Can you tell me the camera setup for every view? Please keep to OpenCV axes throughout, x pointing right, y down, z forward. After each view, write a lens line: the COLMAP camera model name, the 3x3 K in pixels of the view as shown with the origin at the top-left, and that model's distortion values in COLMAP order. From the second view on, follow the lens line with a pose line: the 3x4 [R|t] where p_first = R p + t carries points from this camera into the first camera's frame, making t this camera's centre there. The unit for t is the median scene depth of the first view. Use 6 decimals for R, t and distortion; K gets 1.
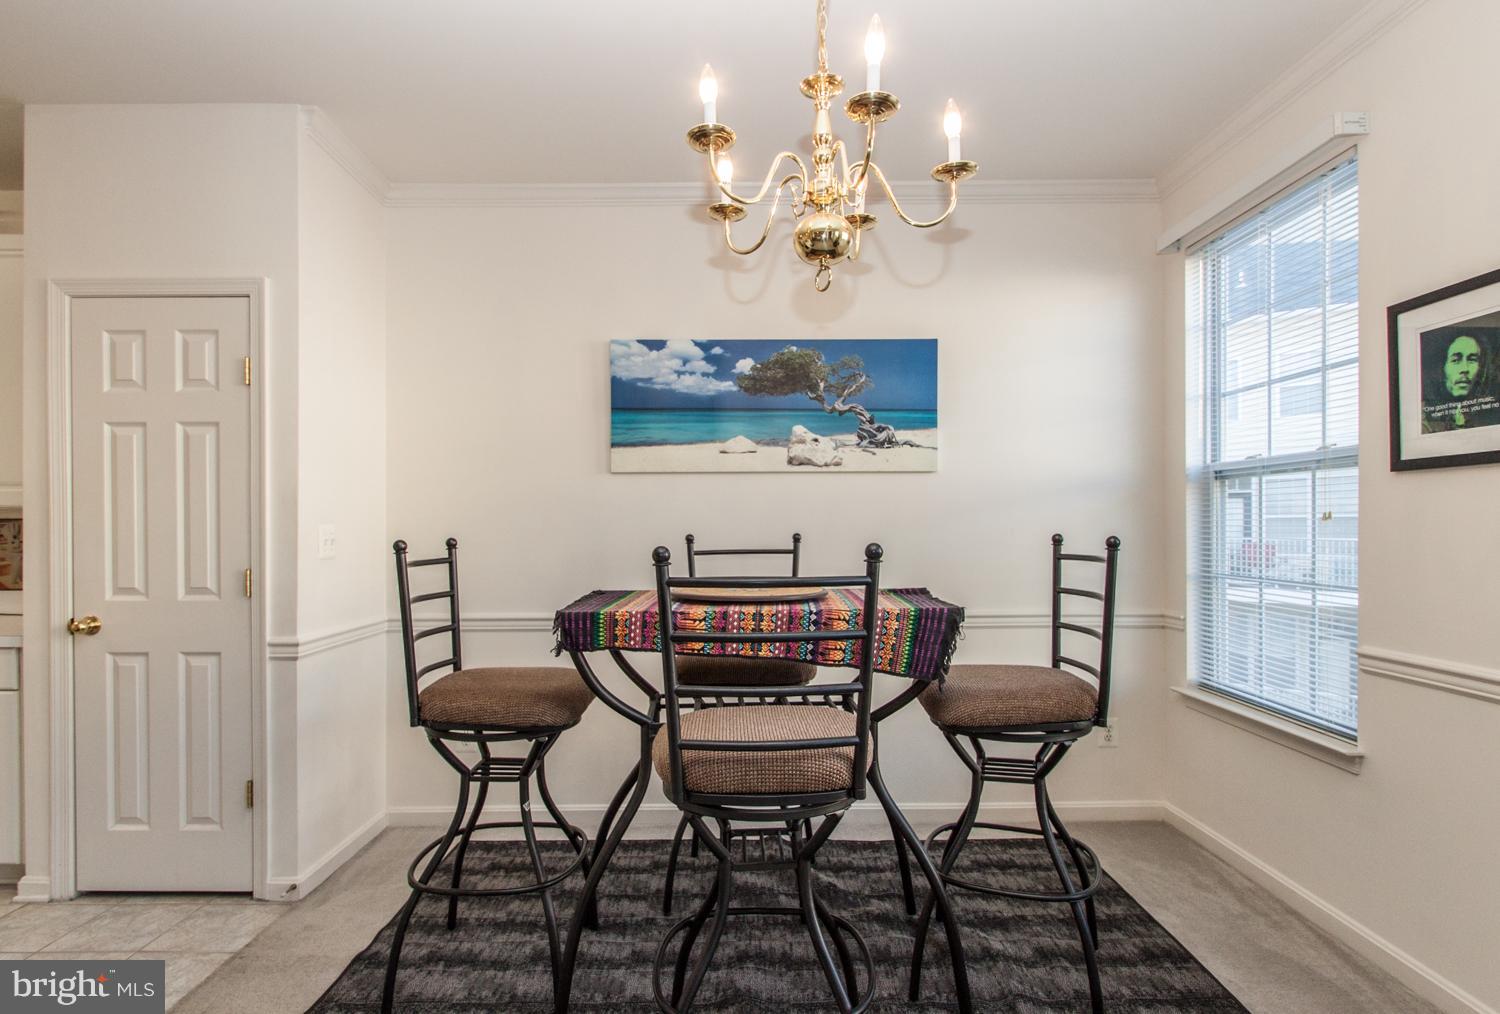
lens RADIAL K [[773.6, 0, 709.2], [0, 773.6, 520.9], [0, 0, 1]] dist [0.001541, -0.002195]
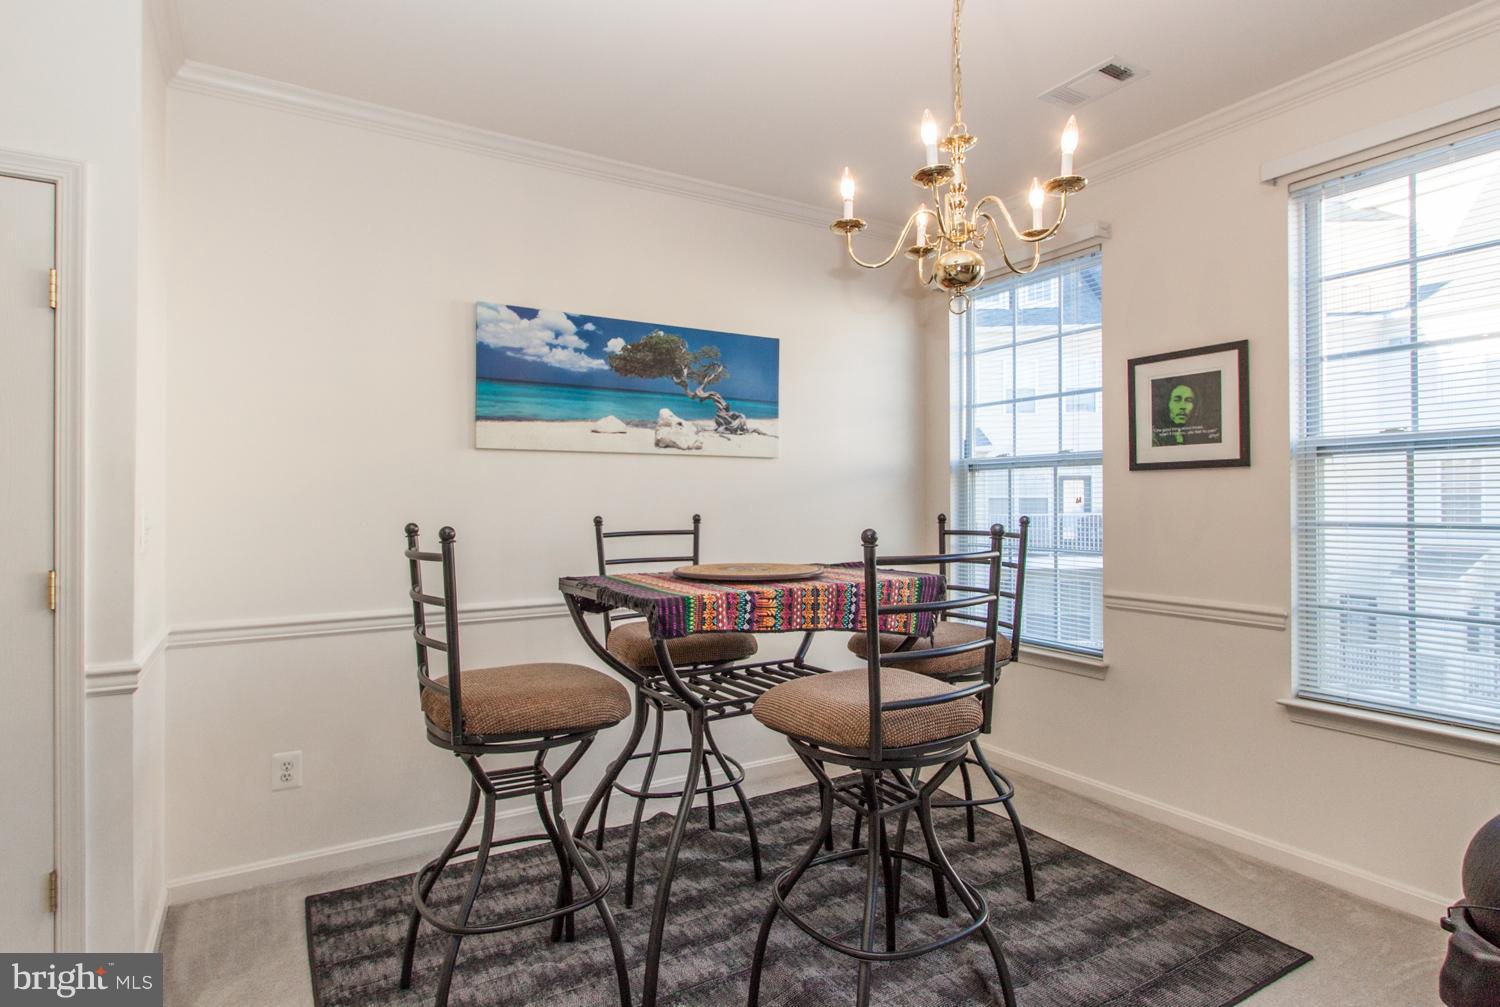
lens RADIAL K [[773.6, 0, 772.5], [0, 773.6, 496.8], [0, 0, 1]] dist [0.001541, -0.002195]
pose [[0.860617, 0.005421, 0.509225, -0.288078], [-0.003854, 0.999984, -0.004133, -0.003364], [-0.509239, 0.001595, 0.860624, 0.046827]]
